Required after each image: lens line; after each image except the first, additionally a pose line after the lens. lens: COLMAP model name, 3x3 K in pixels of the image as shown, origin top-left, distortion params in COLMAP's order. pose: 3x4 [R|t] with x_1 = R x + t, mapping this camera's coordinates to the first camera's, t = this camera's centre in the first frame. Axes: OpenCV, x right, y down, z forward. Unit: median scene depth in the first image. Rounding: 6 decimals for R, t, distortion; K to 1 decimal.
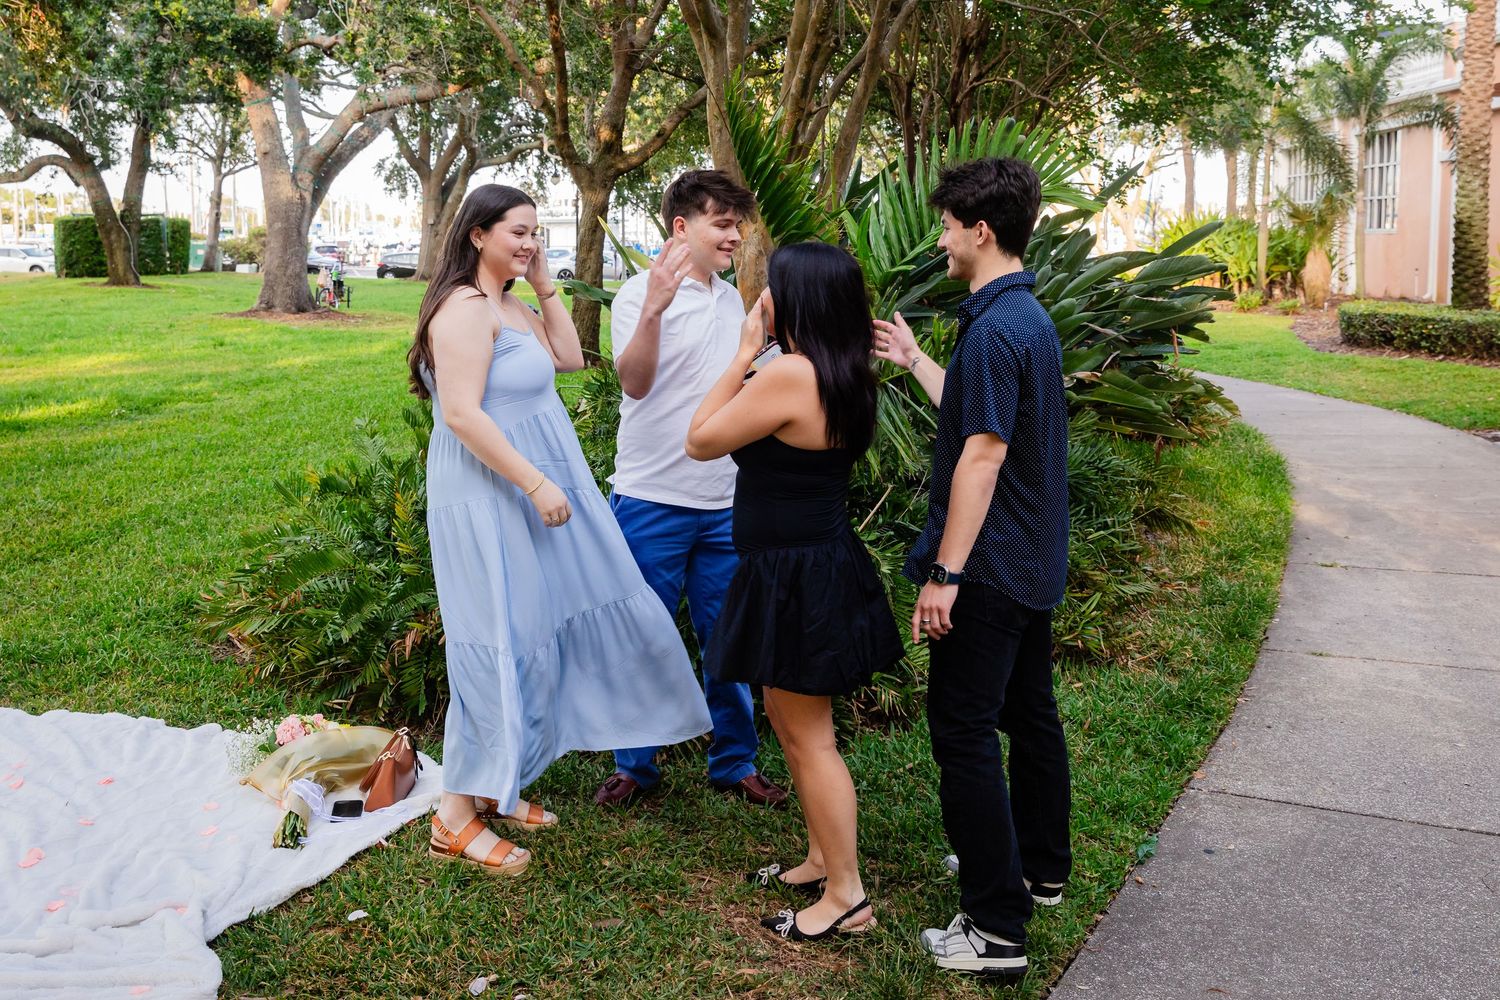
lens RADIAL K [[1391.0, 0, 763.1], [0, 1391.0, 439.9], [0, 0, 1]] dist [-0.021987, 0.031285]
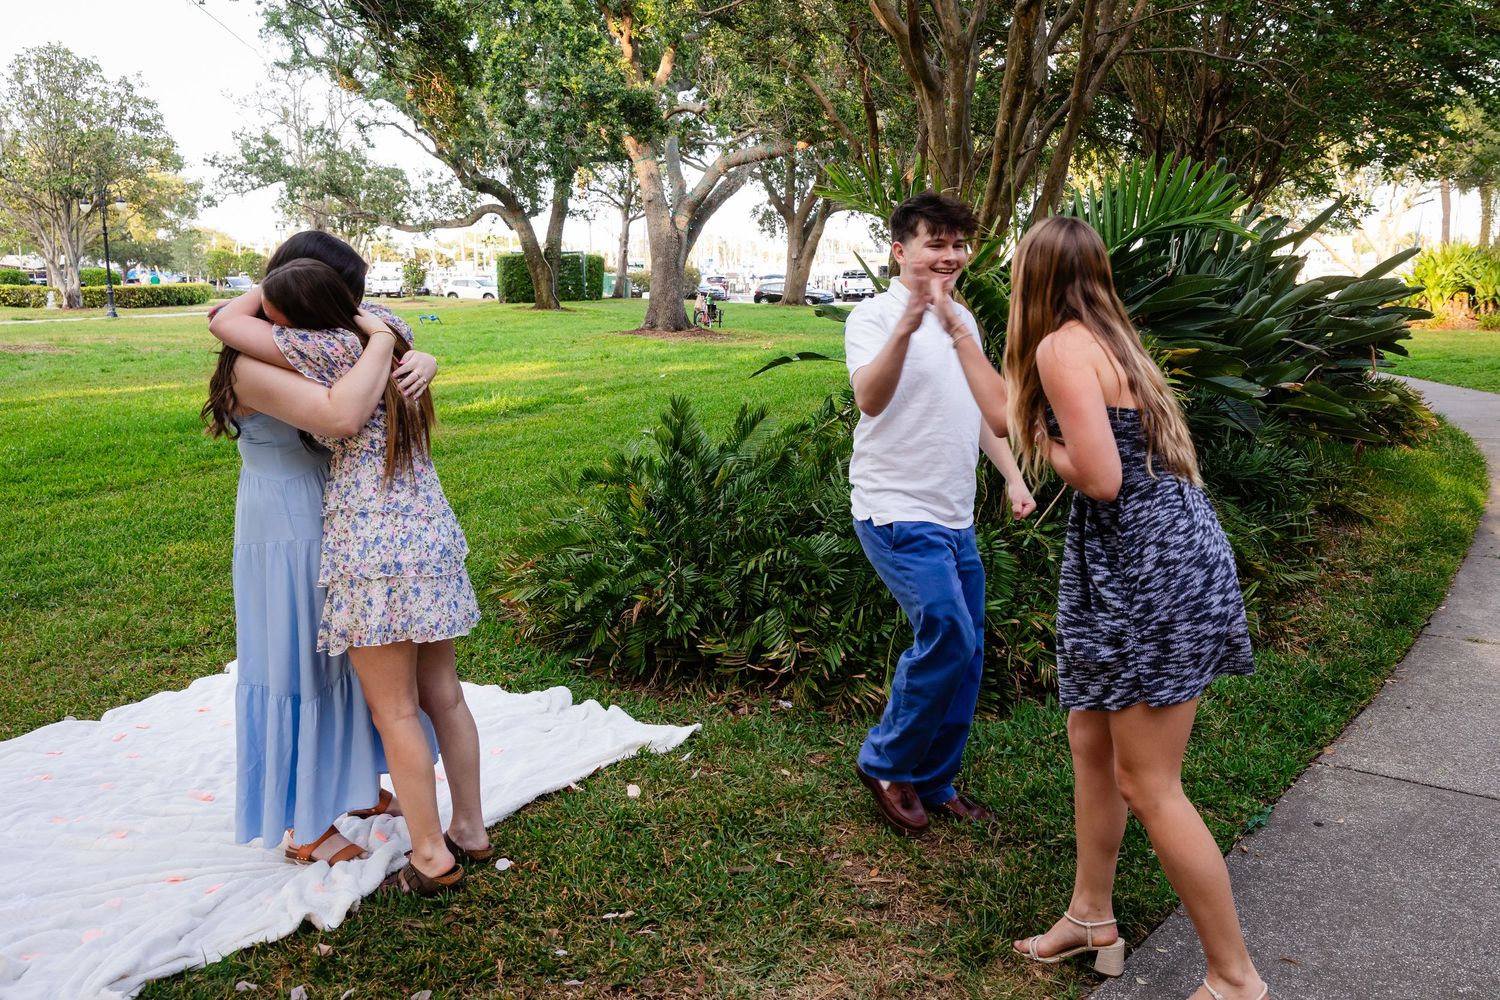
lens RADIAL K [[1228.2, 0, 778.1], [0, 1228.2, 468.6], [0, 0, 1]] dist [0.010593, 0.000538]
pose [[0.994430, 0.011289, -0.104793, -0.121894], [-0.009058, 0.999723, 0.021737, 0.004955], [0.105009, -0.020667, 0.994256, -0.068544]]
